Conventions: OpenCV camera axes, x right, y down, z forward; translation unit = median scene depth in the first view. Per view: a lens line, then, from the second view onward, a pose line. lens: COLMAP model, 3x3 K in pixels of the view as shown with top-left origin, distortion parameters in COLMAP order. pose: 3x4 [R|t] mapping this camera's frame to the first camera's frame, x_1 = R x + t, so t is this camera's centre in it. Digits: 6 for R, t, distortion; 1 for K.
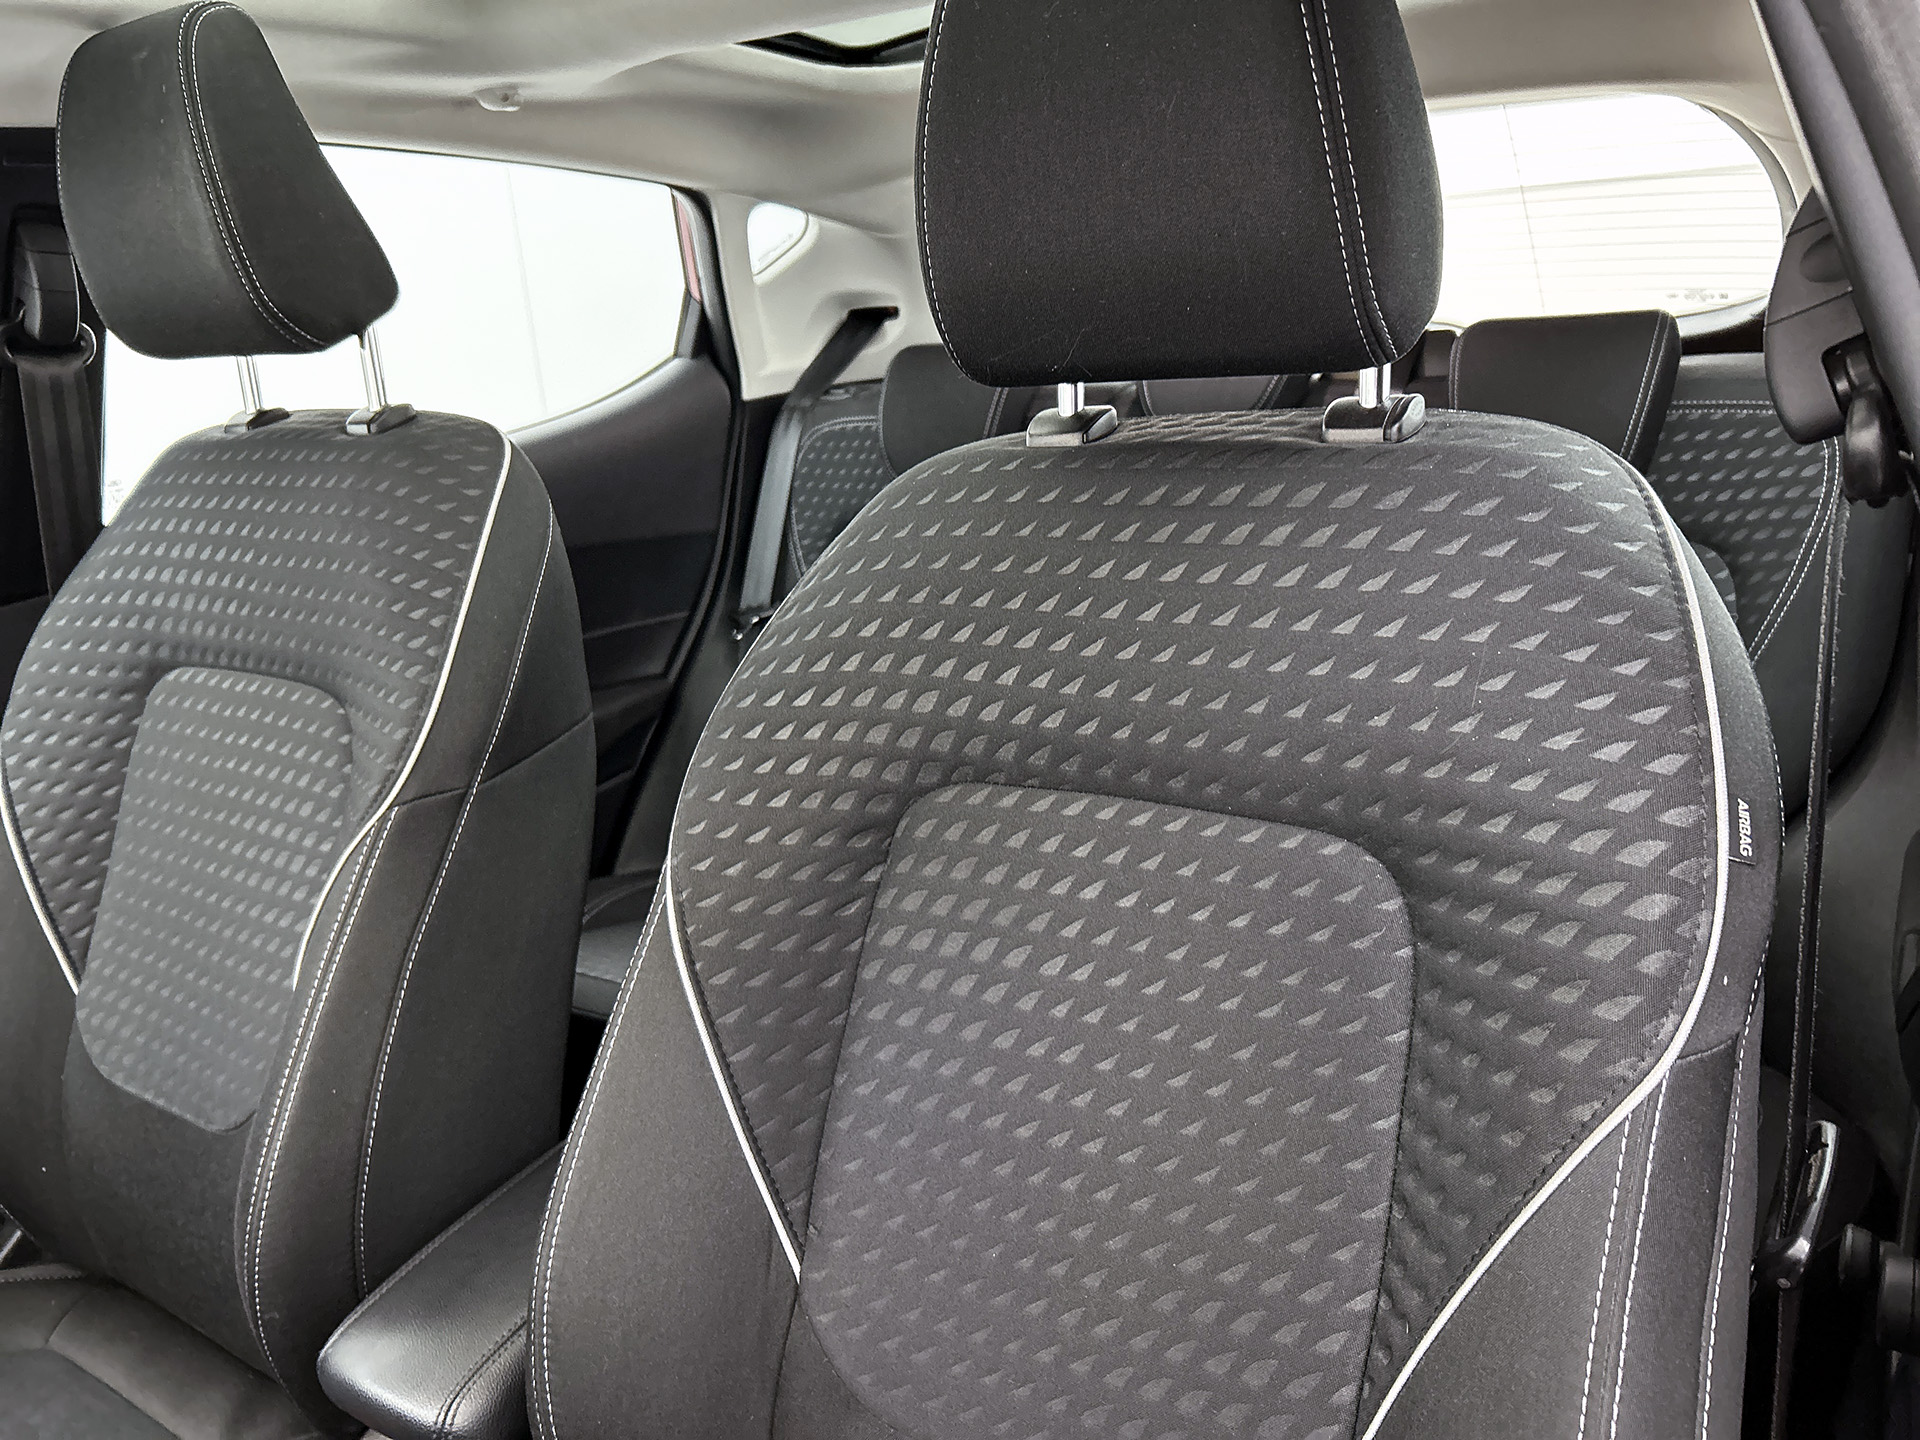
lens RADIAL K [[1436.8, 0, 960.0], [0, 1436.8, 720.0], [0, 0, 1]] dist [0.053682, -0.042267]
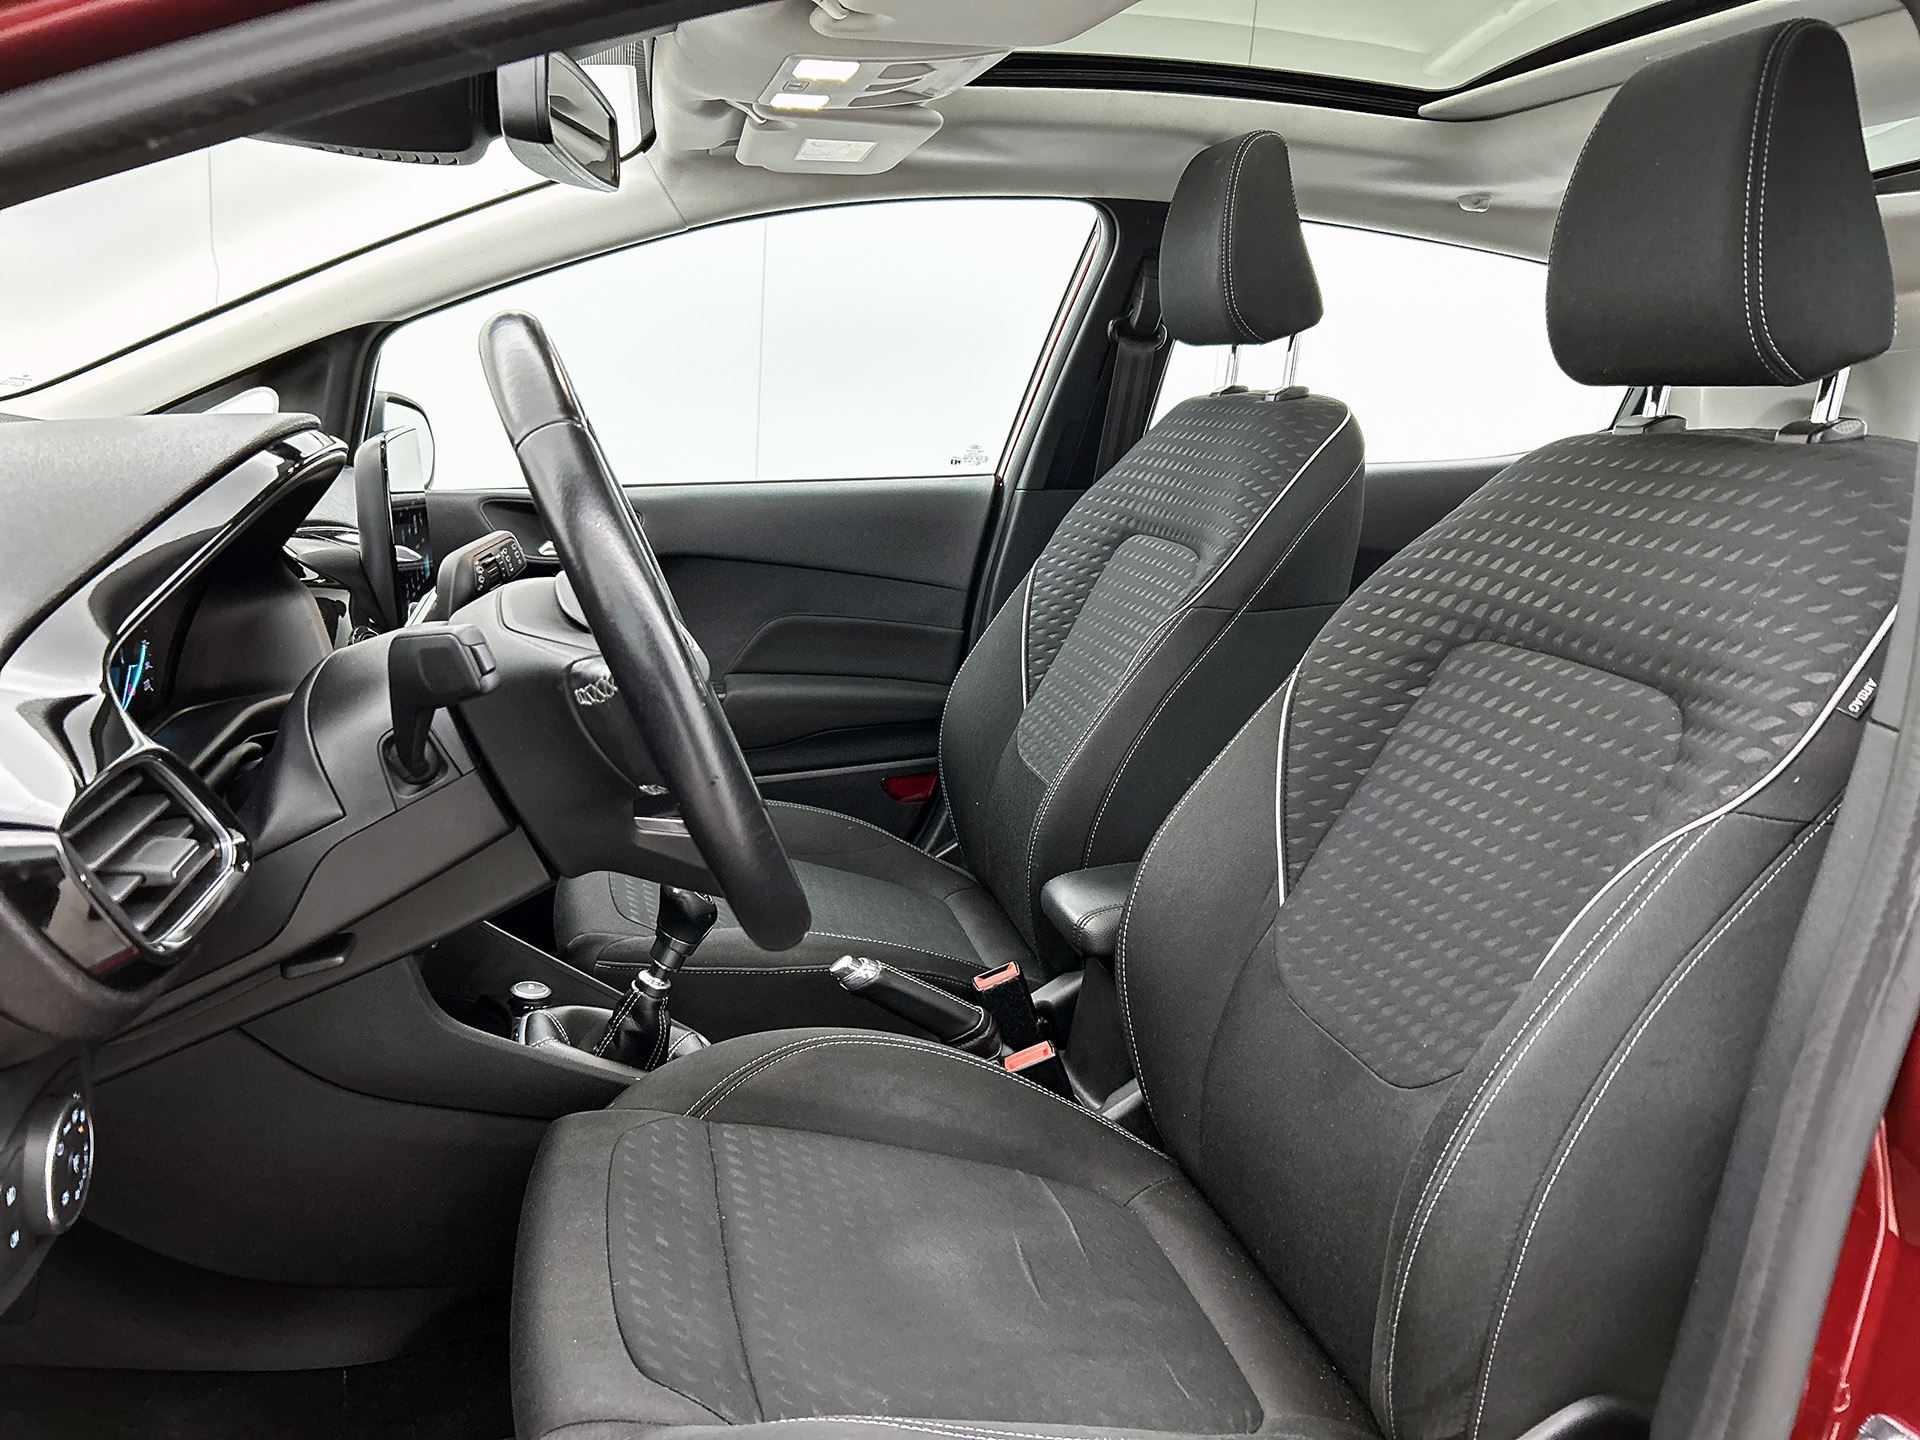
lens RADIAL K [[1432.1, 0, 960.0], [0, 1432.1, 720.0], [0, 0, 1]] dist [0.013074, -0.034715]
pose [[0.729697, 0.273390, -0.626737, 0.452021], [-0.315707, 0.947748, 0.045848, 0.182059], [0.606524, 0.164411, 0.777881, -0.382479]]
